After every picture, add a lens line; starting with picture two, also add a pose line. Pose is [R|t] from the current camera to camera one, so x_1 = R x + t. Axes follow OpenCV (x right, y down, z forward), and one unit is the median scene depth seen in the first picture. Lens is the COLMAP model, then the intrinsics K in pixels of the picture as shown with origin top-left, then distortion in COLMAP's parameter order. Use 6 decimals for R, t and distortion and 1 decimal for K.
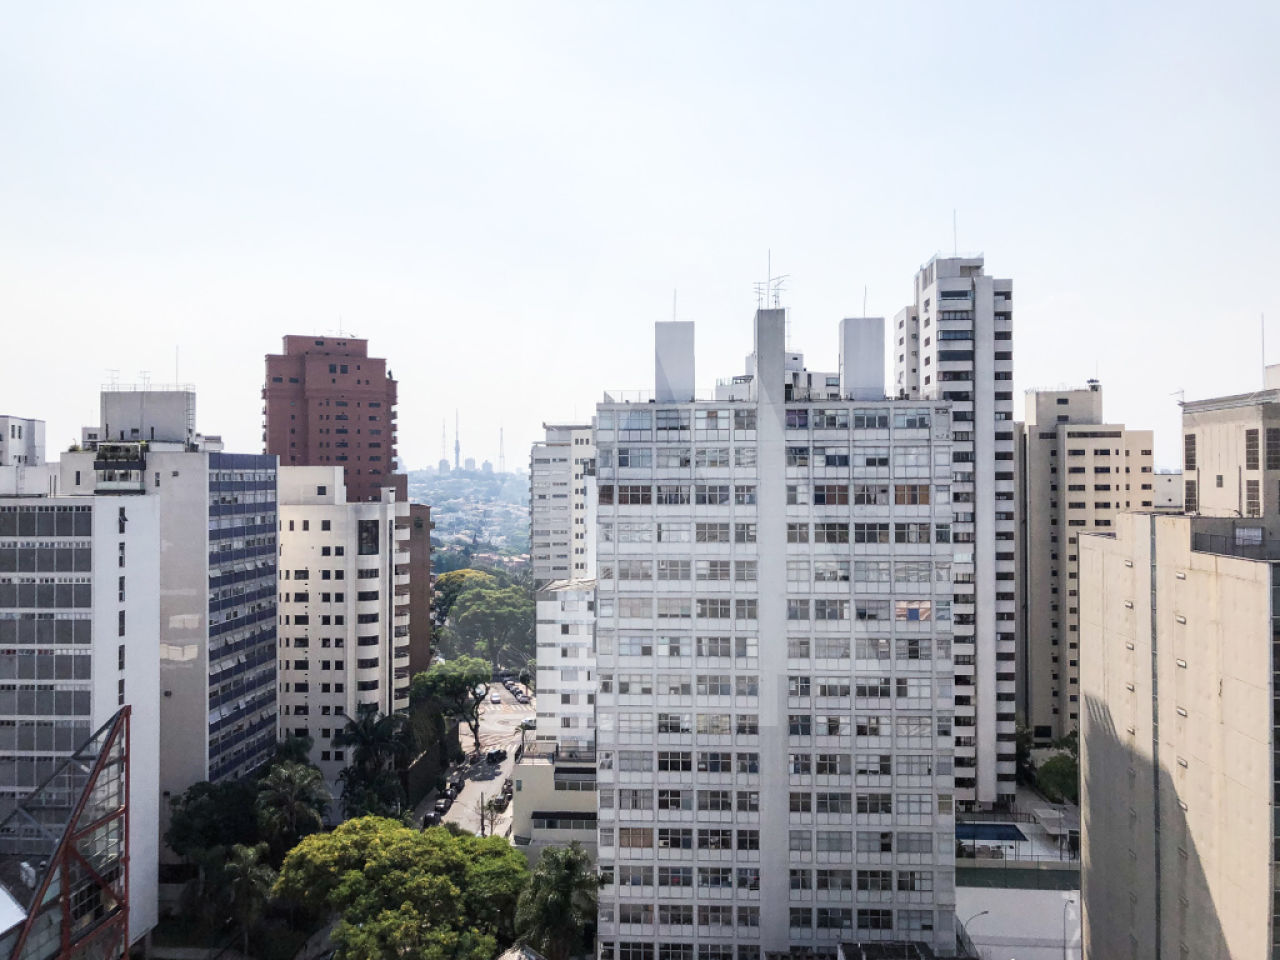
lens RADIAL K [[1073.3, 0, 640.1], [0, 1073.3, 472.7], [0, 0, 1]] dist [0.114120, -0.008272]
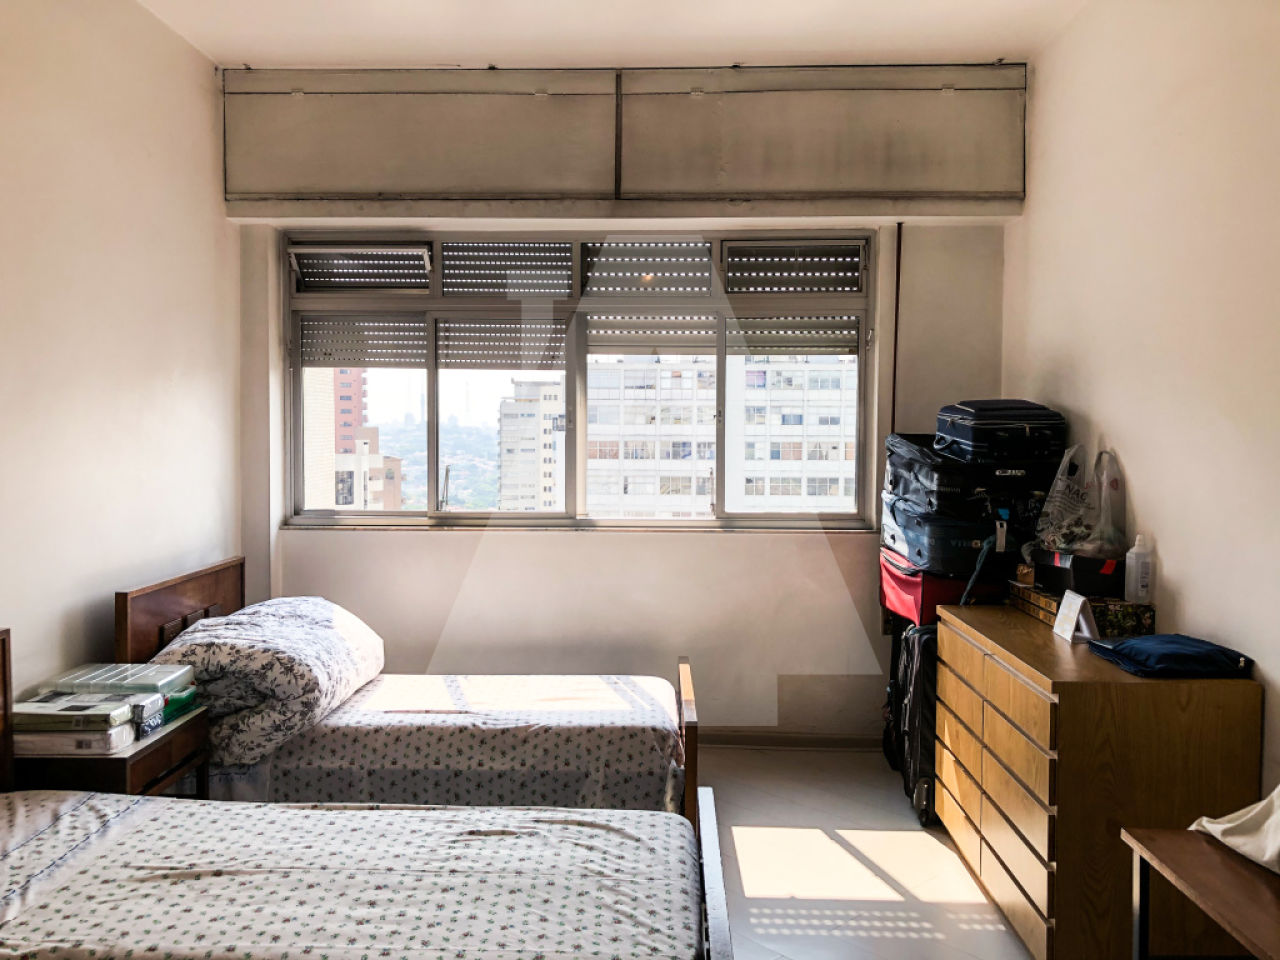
lens RADIAL K [[1073.3, 0, 640.7], [0, 1073.3, 483.7], [0, 0, 1]] dist [0.114120, -0.008272]
pose [[0.999408, 0.008609, 0.033323, -0.003012], [-0.010315, 0.998626, 0.051375, -0.000609], [-0.032835, -0.051688, 0.998123, -0.065019]]
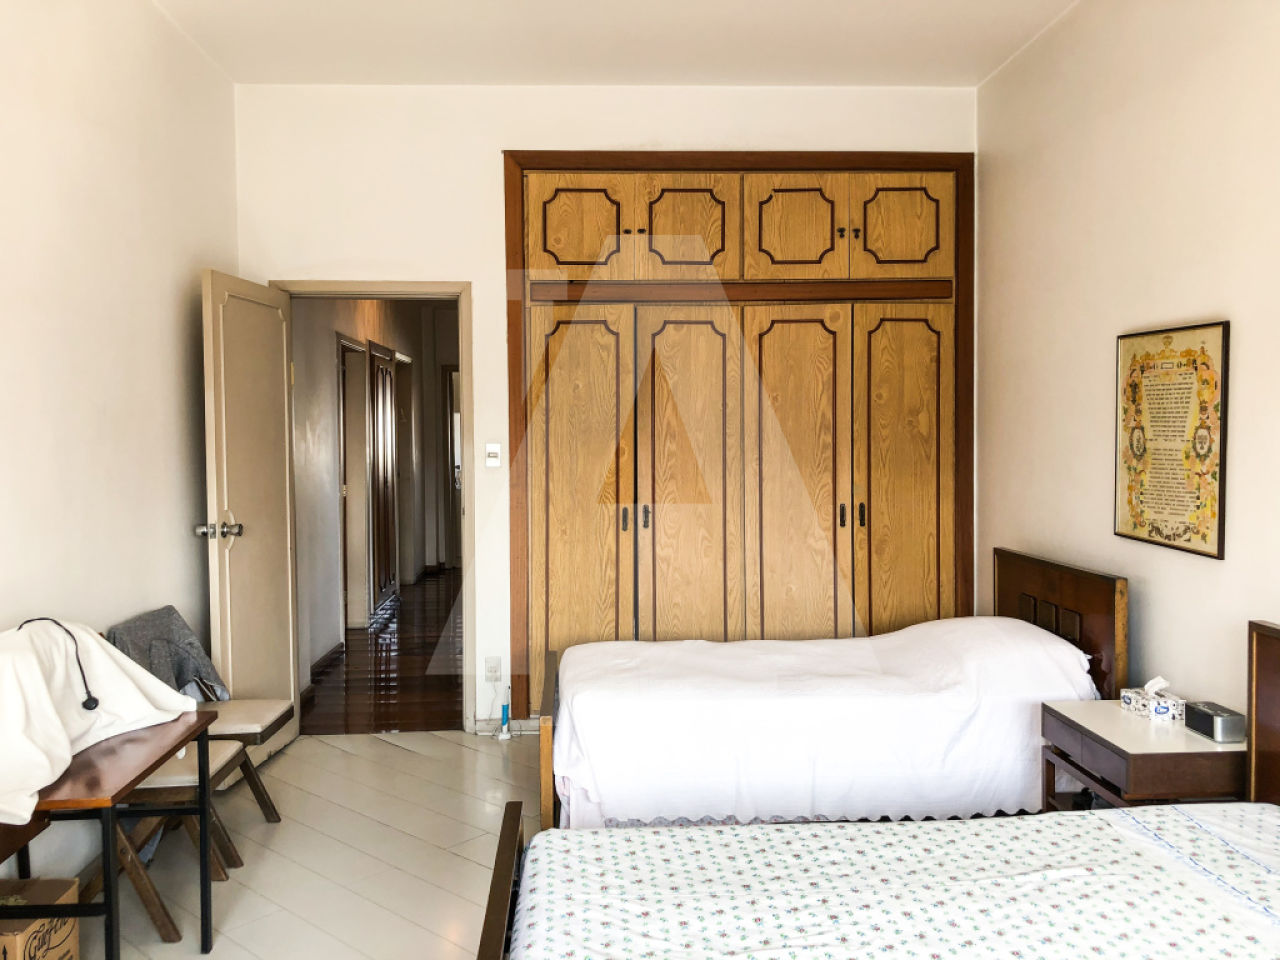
lens RADIAL K [[1073.3, 0, 639.0], [0, 1073.3, 479.6], [0, 0, 1]] dist [0.114120, -0.008272]
pose [[-0.992935, 0.018259, -0.117245, 0.137006], [0.013232, 0.998966, 0.043504, 0.034711], [0.117918, 0.041646, -0.992150, 2.934632]]
